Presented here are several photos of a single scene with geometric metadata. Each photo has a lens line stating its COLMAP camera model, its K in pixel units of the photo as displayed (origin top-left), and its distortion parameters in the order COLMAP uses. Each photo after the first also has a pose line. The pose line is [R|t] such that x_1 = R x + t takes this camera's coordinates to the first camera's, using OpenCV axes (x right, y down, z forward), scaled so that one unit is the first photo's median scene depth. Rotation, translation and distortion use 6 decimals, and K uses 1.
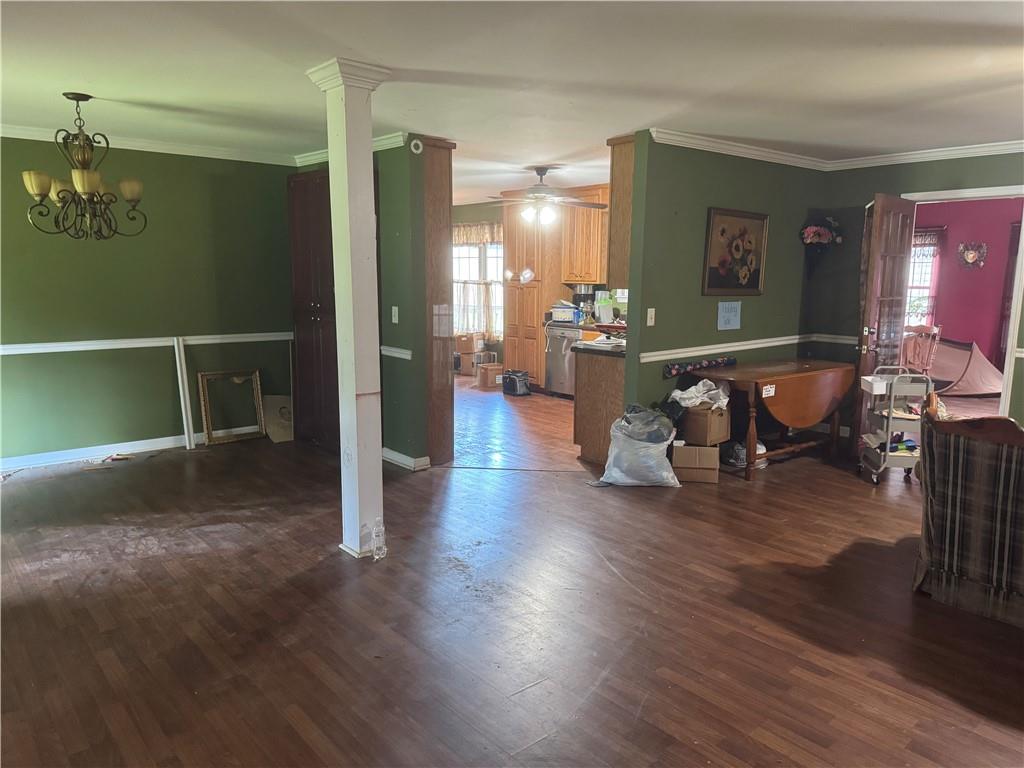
lens RADIAL K [[708.9, 0, 512.0], [0, 708.9, 384.0], [0, 0, 1]] dist [0.080901, -0.099868]
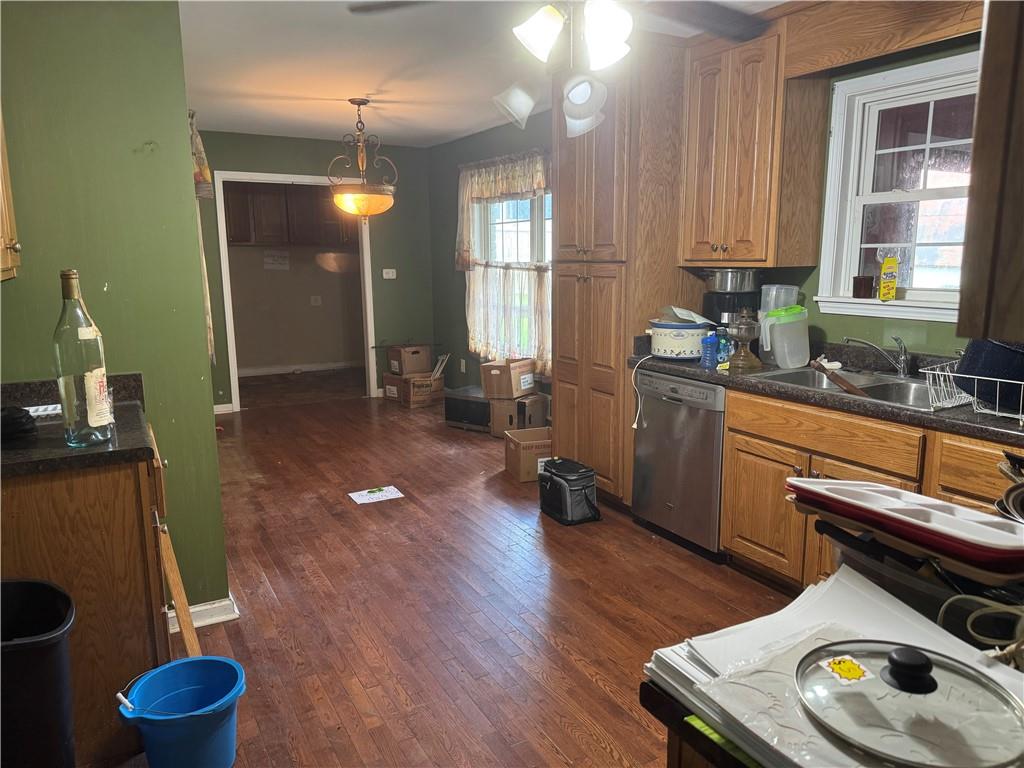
lens RADIAL K [[708.5, 0, 512.0], [0, 708.5, 384.0], [0, 0, 1]] dist [0.006707, -0.019511]
pose [[0.981876, 0.025983, -0.187735, 0.055142], [-0.022510, 0.999534, 0.020610, -0.079261], [0.188183, -0.016011, 0.982003, 0.574204]]
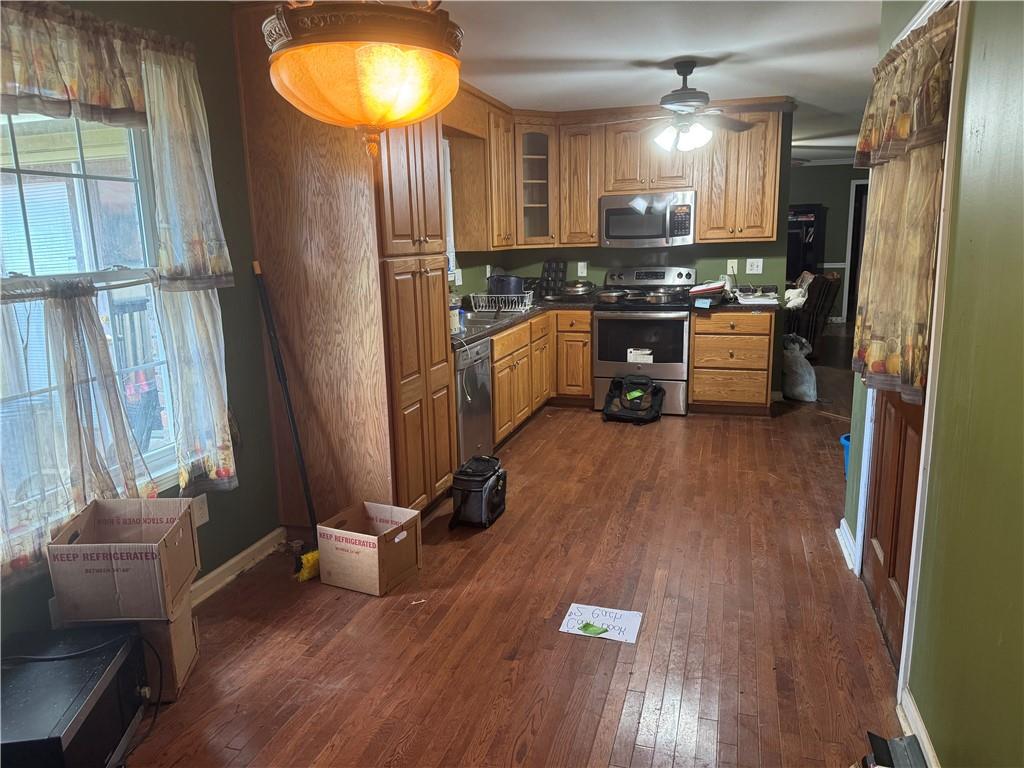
lens RADIAL K [[708.5, 0, 512.0], [0, 708.5, 384.0], [0, 0, 1]] dist [0.006707, -0.019511]
pose [[-0.537734, -0.160325, 0.827731, -0.363398], [0.157120, 0.945500, 0.285208, -0.187457], [-0.828345, 0.283419, -0.483237, 1.217066]]
